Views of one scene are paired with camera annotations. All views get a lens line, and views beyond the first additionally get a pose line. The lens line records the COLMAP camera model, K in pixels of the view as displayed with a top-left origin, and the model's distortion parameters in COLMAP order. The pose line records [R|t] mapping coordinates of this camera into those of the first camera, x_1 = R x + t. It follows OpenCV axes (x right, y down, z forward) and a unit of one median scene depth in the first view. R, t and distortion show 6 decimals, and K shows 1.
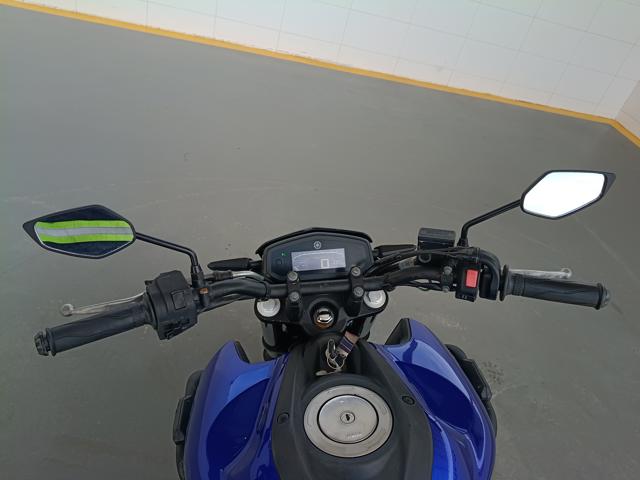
lens RADIAL K [[491.9, 0, 320.0], [0, 491.9, 240.0], [0, 0, 1]] dist [0.000548, -0.002654]
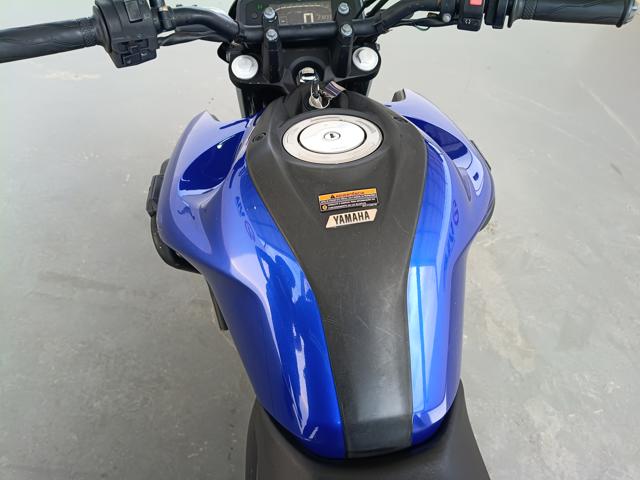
lens RADIAL K [[495.2, 0, 318.0], [0, 495.2, 239.2], [0, 0, 1]] dist [-0.011073, -0.003634]
pose [[0.999895, -0.012469, 0.007315, 0.017771], [0.010967, 0.983943, 0.178143, 0.302795], [-0.009419, -0.178045, 0.983977, 0.071715]]
